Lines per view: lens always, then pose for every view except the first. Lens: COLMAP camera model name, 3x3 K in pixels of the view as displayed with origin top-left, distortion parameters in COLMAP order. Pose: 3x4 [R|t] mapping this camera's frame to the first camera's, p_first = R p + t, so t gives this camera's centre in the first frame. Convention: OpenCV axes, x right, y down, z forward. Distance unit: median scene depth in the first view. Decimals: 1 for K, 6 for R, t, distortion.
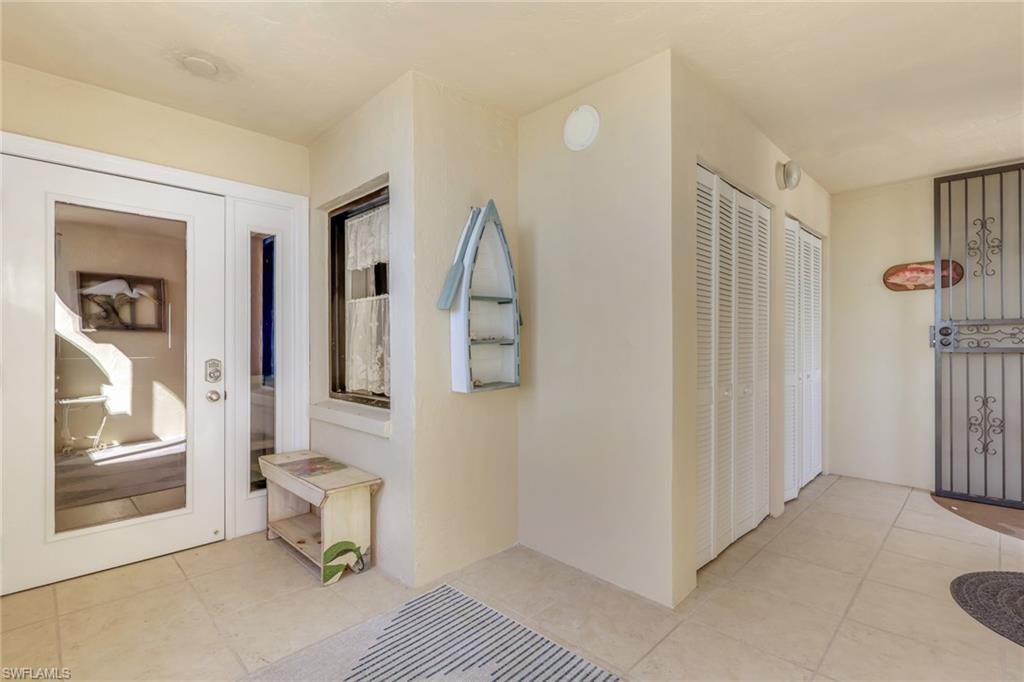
lens RADIAL K [[470.2, 0, 512.0], [0, 470.2, 341.0], [0, 0, 1]] dist [0.000176, 0.000014]
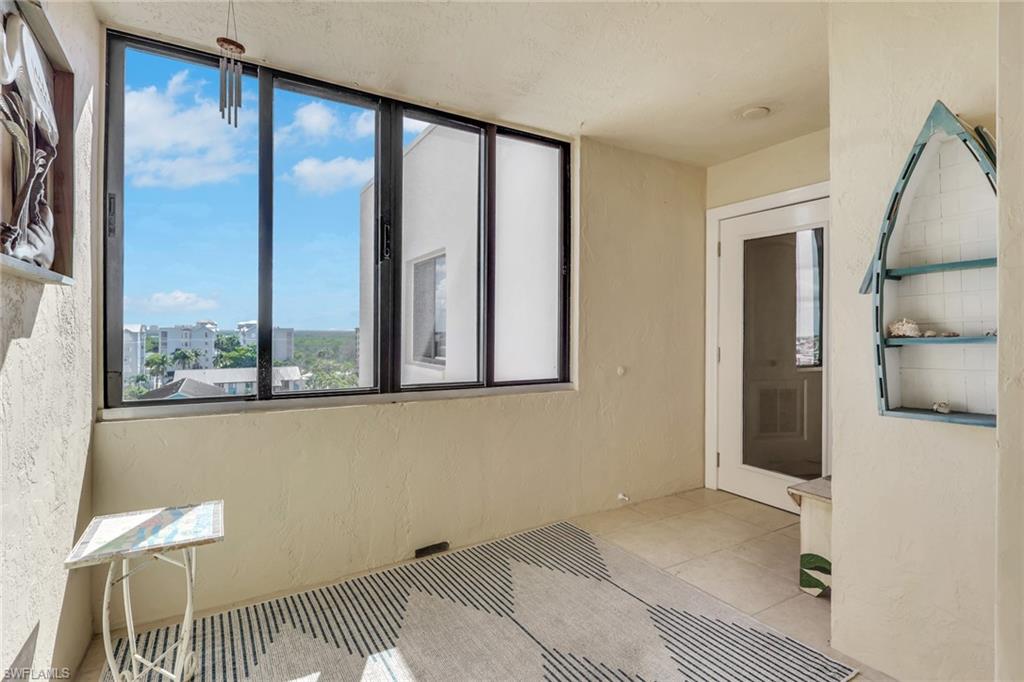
lens RADIAL K [[492.6, 0, 512.2], [0, 492.6, 345.9], [0, 0, 1]] dist [0.000753, 0.000820]
pose [[-0.242446, 0.025246, -0.969836, 0.788159], [0.004217, 0.999679, 0.024969, -0.009197], [0.970156, 0.001964, -0.242475, 0.734494]]
